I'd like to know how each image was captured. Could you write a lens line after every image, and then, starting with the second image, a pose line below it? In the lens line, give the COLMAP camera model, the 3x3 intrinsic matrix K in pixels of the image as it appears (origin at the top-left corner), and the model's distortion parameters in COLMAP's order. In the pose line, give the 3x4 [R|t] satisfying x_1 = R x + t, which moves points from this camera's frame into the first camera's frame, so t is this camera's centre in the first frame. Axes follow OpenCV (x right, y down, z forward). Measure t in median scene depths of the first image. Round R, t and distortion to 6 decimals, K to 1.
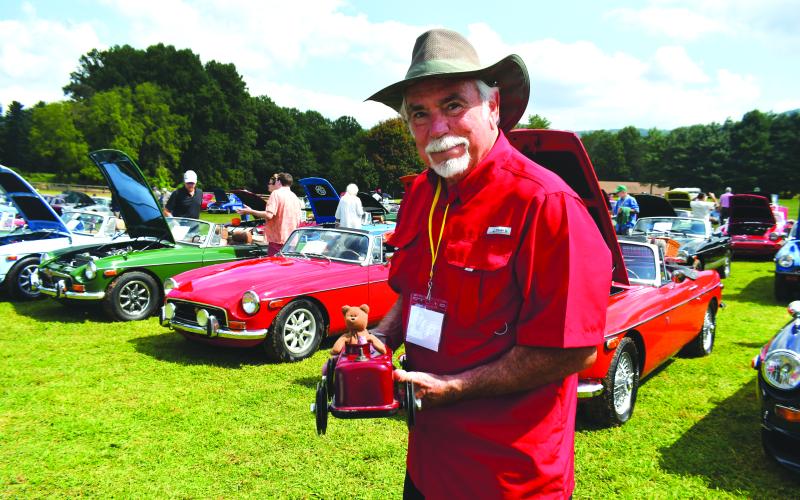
lens RADIAL K [[675.8, 0, 396.4], [0, 675.8, 241.3], [0, 0, 1]] dist [-0.027828, 0.012898]
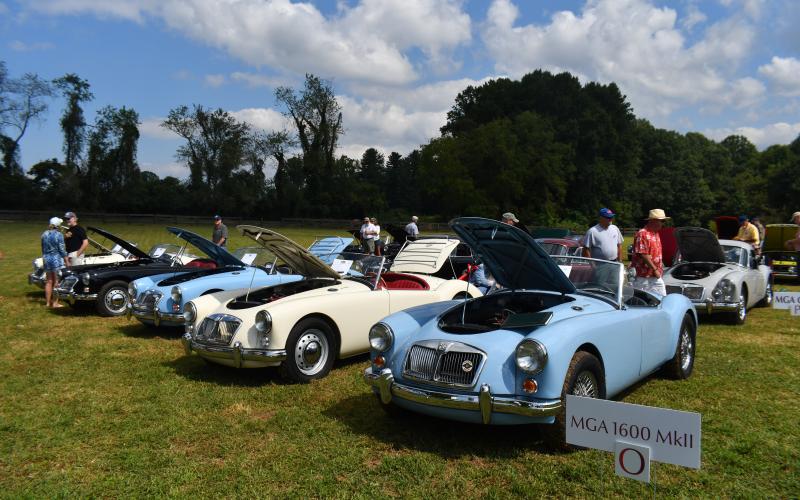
lens RADIAL K [[651.6, 0, 392.8], [0, 651.6, 243.2], [0, 0, 1]] dist [-0.035247, 0.013532]
pose [[0.872021, -0.019809, -0.489067, -0.091334], [-0.005030, 0.998765, -0.049423, -0.010352], [0.489442, 0.045558, 0.870845, 0.132994]]
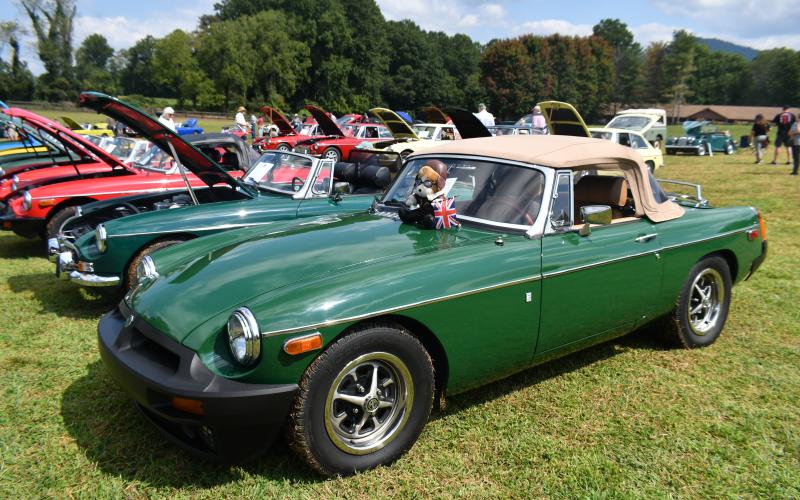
lens RADIAL K [[651.6, 0, 388.9], [0, 651.6, 251.3], [0, 0, 1]] dist [-0.035247, 0.013532]
pose [[0.956975, 0.060176, -0.283863, 0.098915], [-0.023448, 0.991098, 0.131054, -0.002761], [0.289222, -0.118759, 0.949867, 0.054376]]
